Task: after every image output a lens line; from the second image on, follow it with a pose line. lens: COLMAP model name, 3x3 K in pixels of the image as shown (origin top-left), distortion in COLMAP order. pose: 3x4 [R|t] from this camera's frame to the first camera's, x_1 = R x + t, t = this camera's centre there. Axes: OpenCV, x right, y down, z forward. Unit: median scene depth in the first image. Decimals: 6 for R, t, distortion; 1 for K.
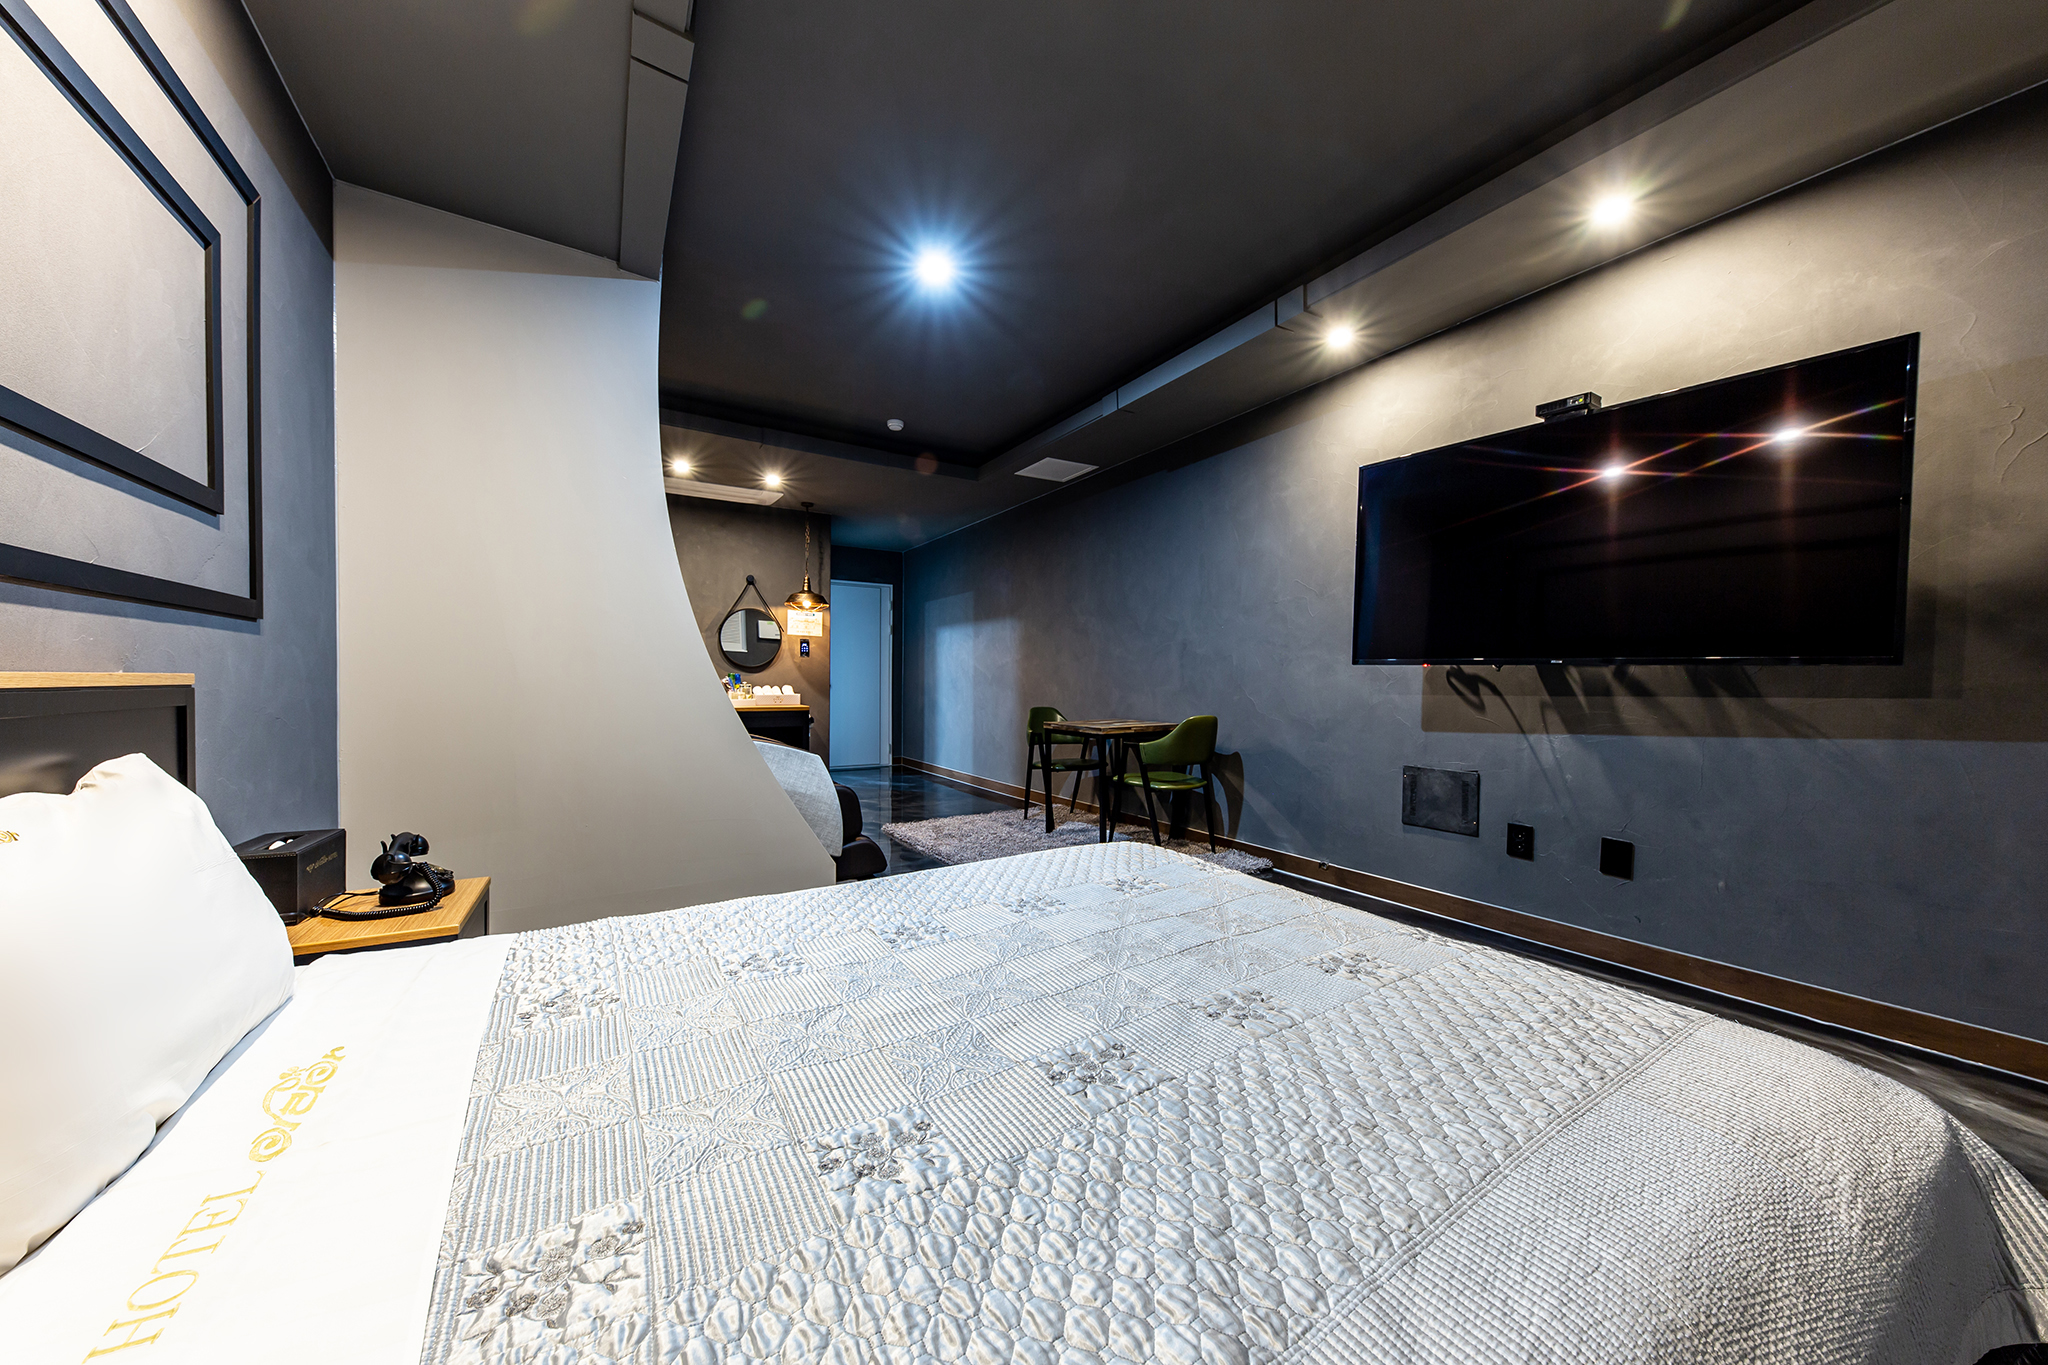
lens RADIAL K [[702.6, 0, 1026.2], [0, 702.6, 687.6], [0, 0, 1]] dist [0.000020, -0.000011]
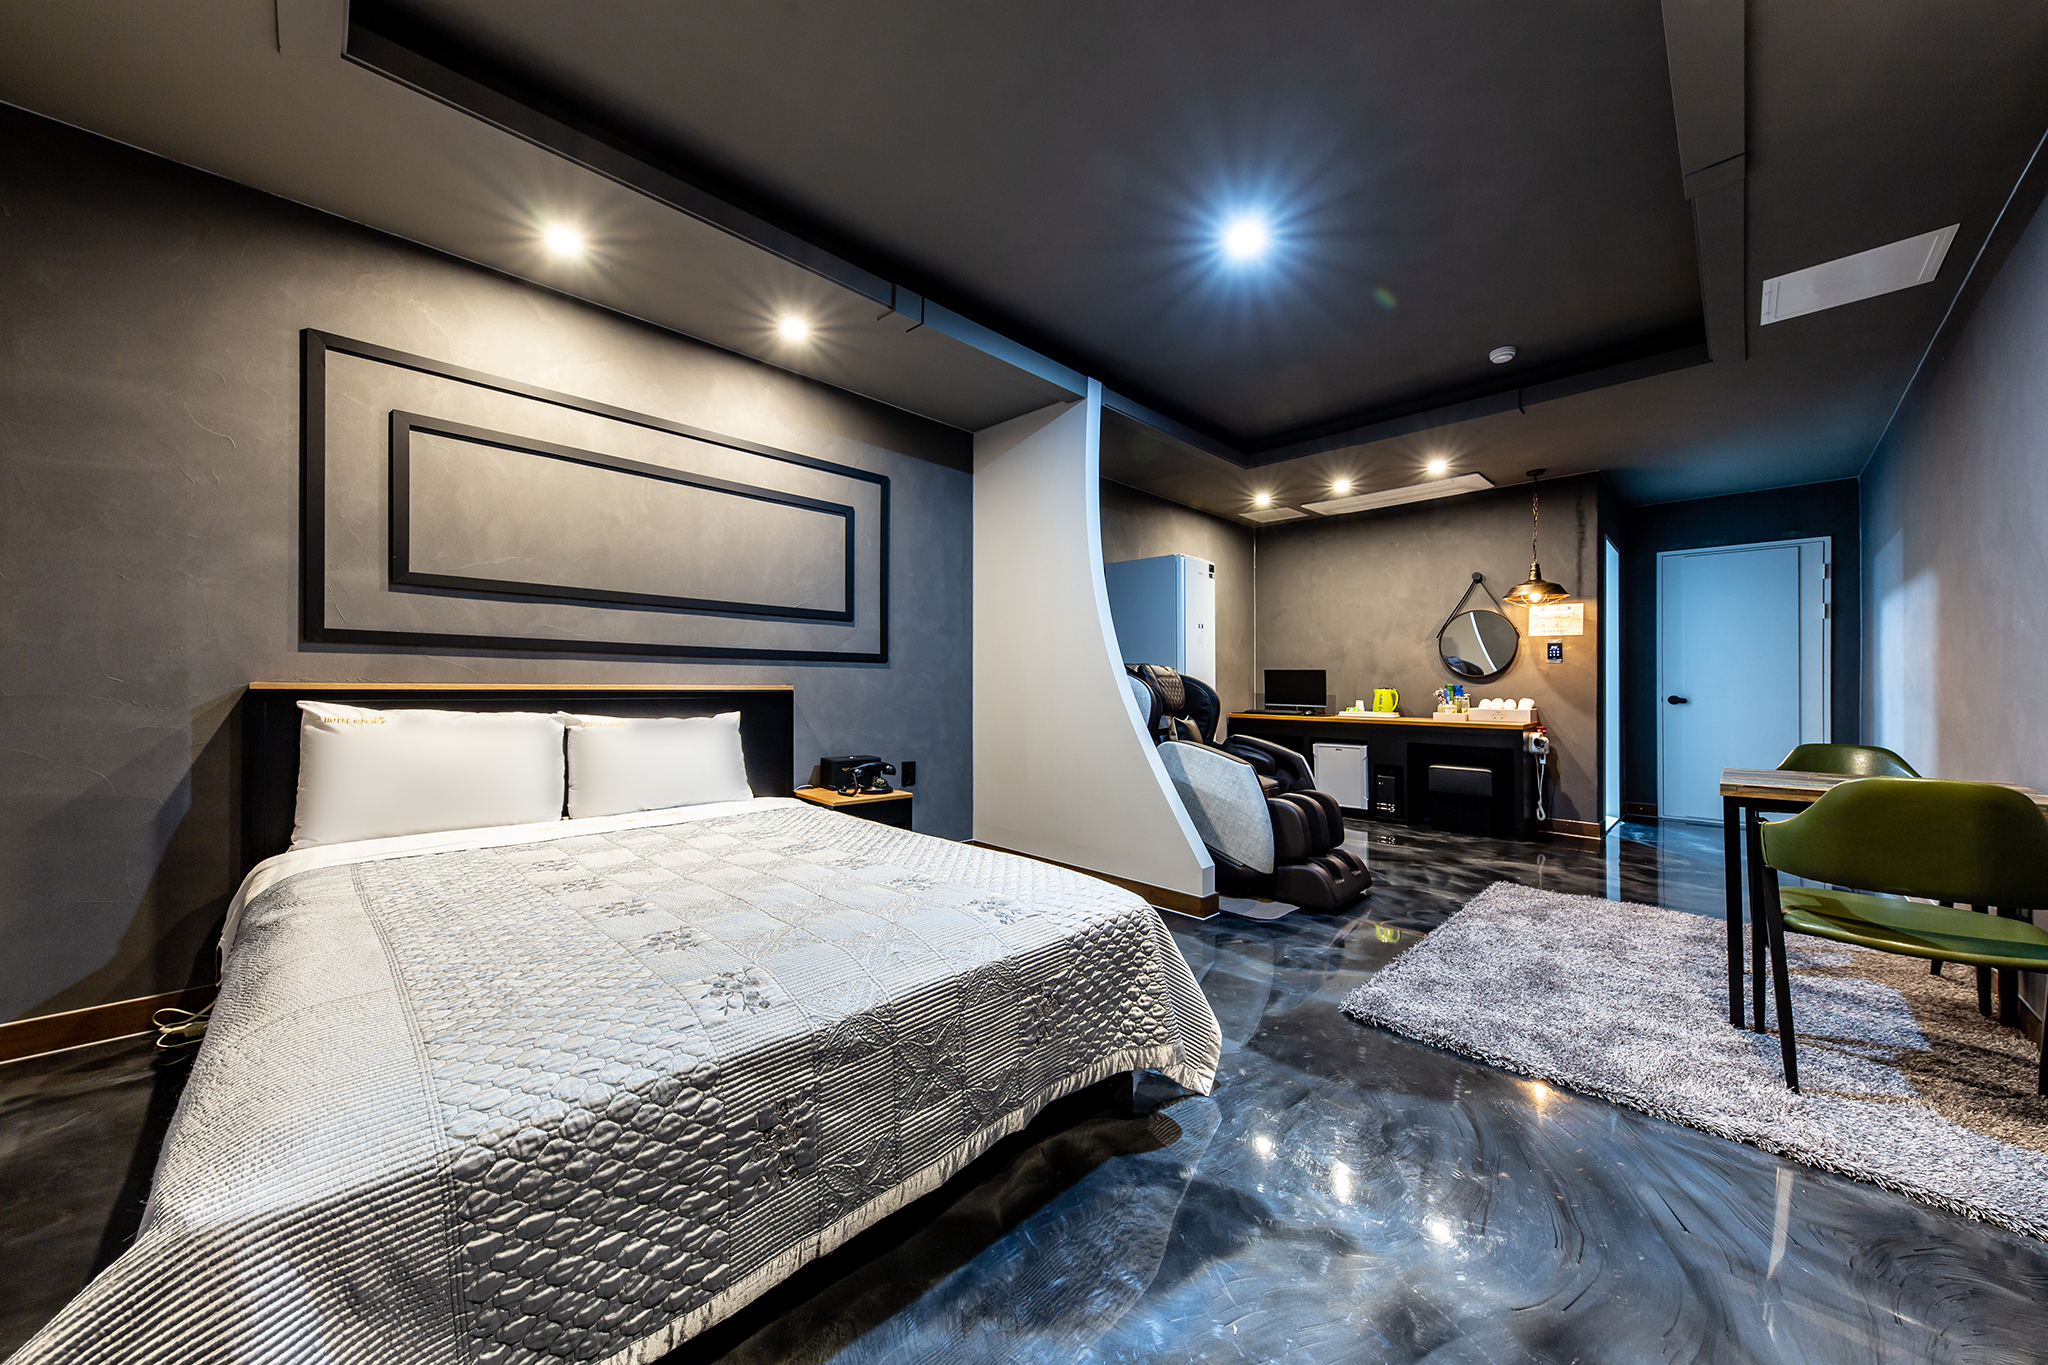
lens RADIAL K [[702.6, 0, 1026.2], [0, 702.6, 687.6], [0, 0, 1]] dist [0.000020, -0.000011]
pose [[0.221490, -0.004421, -0.975153, 0.343347], [-0.014191, 0.999869, -0.007756, -0.001410], [0.975059, 0.015556, 0.221398, 0.263709]]
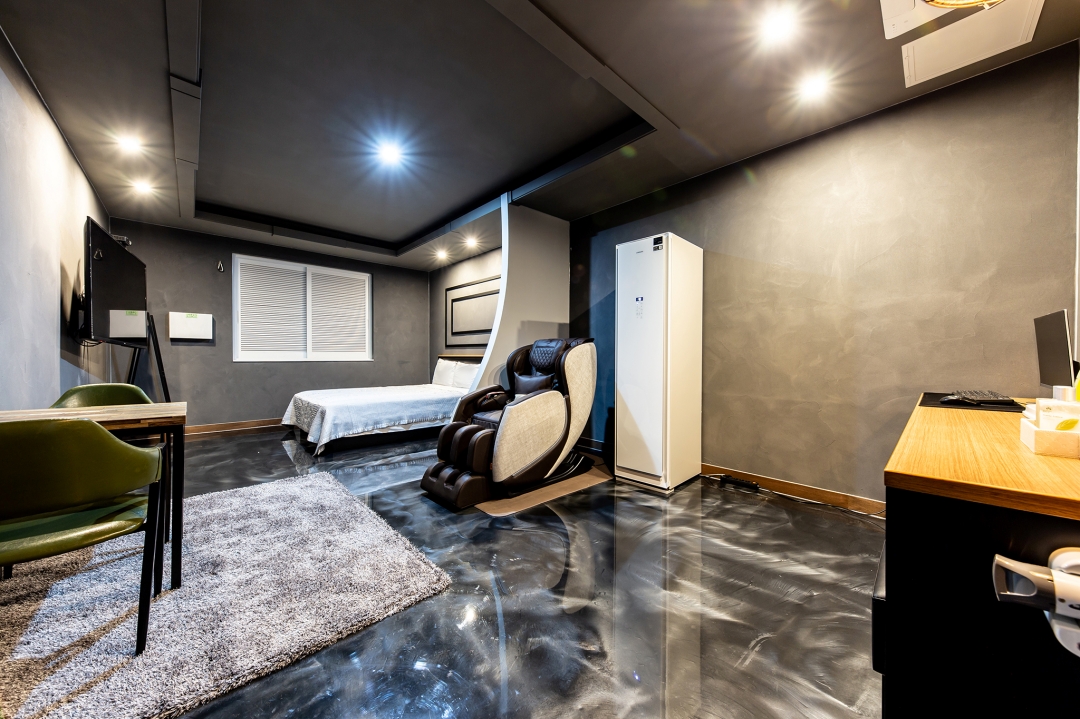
lens RADIAL K [[370.5, 0, 541.2], [0, 370.5, 362.2], [0, 0, 1]] dist [0.000020, -0.000011]
pose [[-0.979036, -0.000061, -0.203686, -0.169489], [-0.005377, 0.999659, 0.025545, -0.010527], [0.203615, 0.026105, -0.978703, 1.073818]]
